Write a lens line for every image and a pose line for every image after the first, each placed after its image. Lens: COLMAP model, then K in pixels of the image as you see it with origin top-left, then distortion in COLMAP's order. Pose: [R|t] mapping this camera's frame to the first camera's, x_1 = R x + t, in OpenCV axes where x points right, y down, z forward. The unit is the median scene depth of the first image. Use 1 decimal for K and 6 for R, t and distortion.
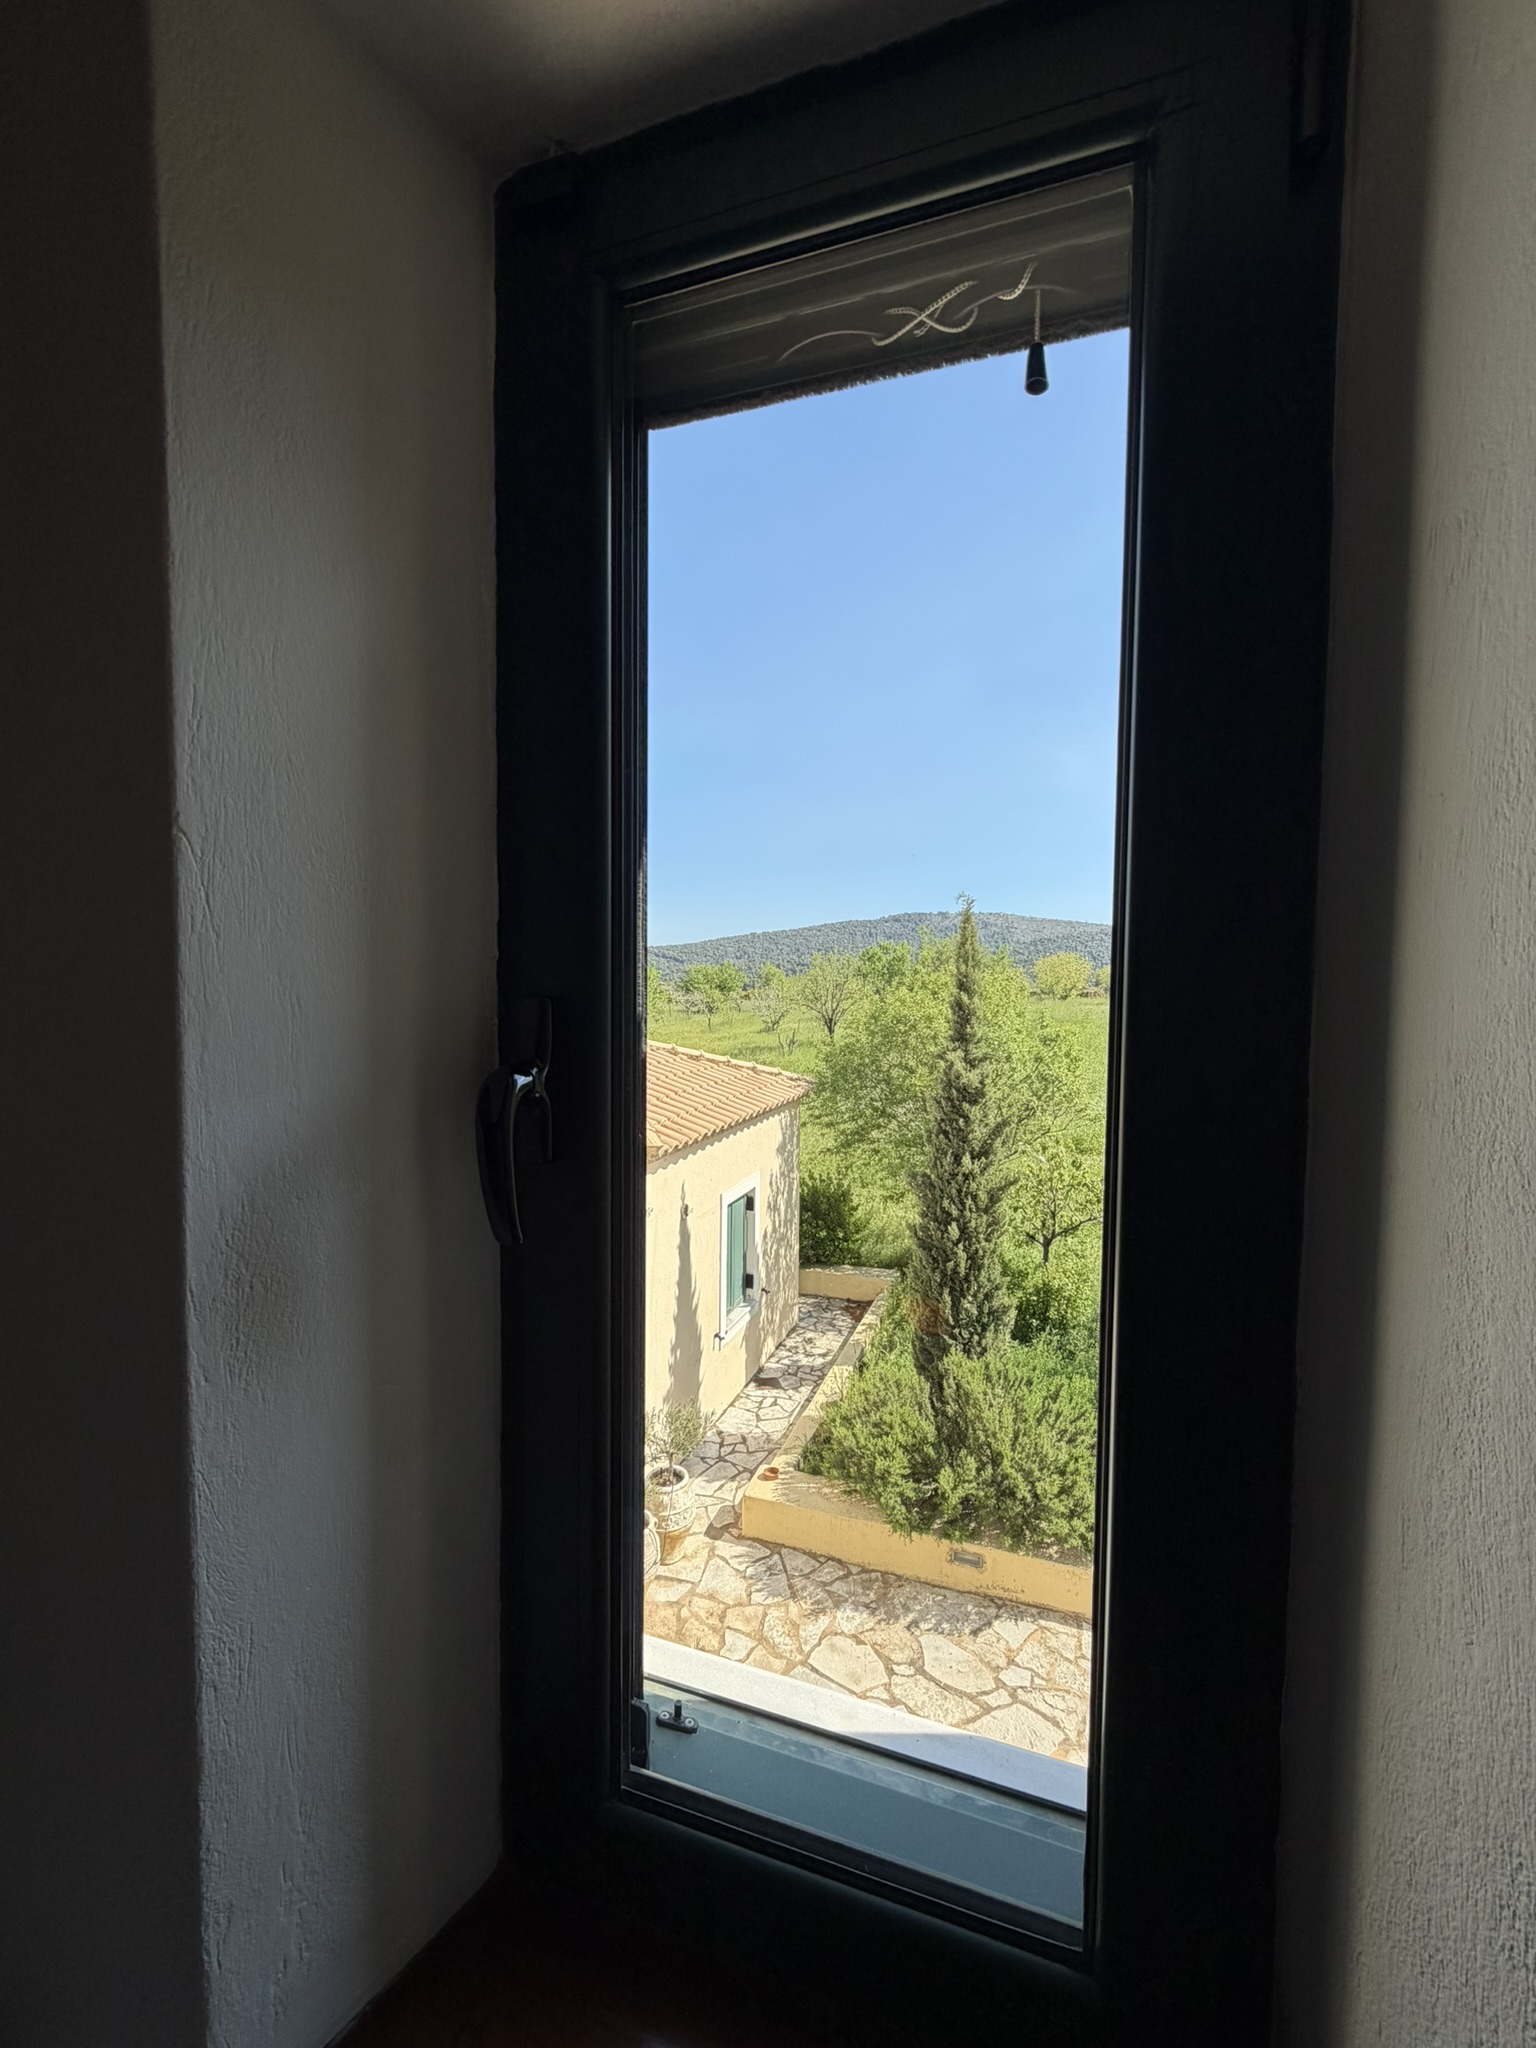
lens RADIAL K [[813.4, 0, 768.0], [0, 813.4, 1024.0], [0, 0, 1]] dist [-0.000631, 0.000108]
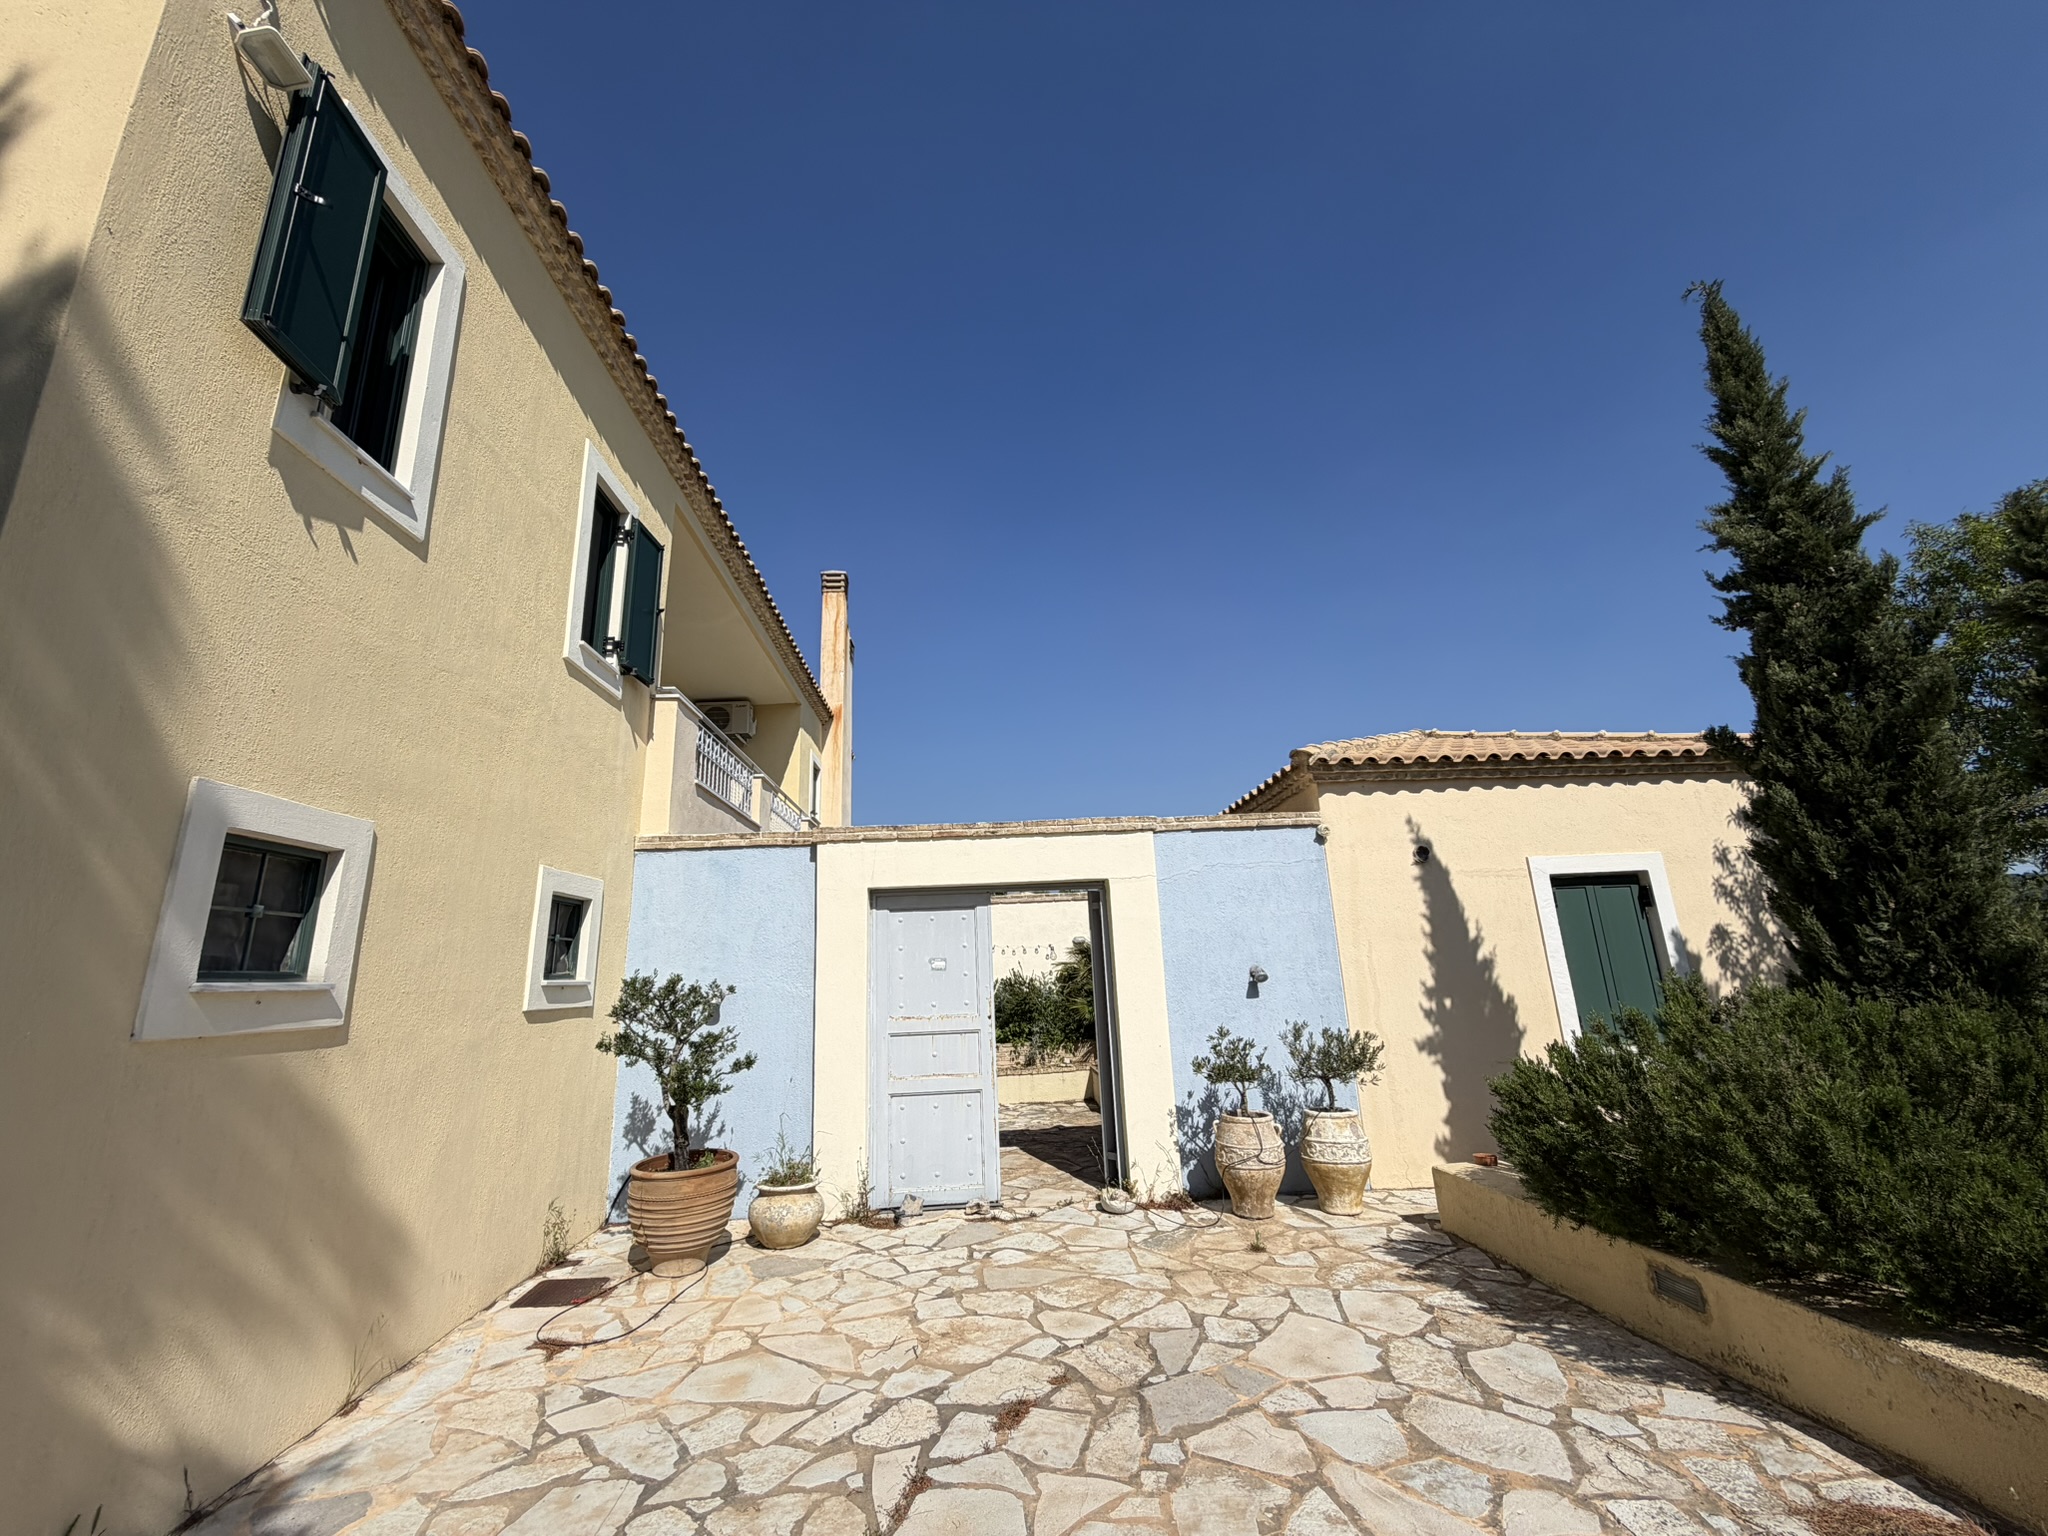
lens RADIAL K [[813.4, 0, 1024.0], [0, 813.4, 768.0], [0, 0, 1]] dist [-0.000631, 0.000108]
pose [[0.389521, -0.256083, -0.884700, 0.683964], [0.003890, 0.961017, -0.276461, 0.500219], [0.921009, 0.104246, 0.375333, 0.379092]]
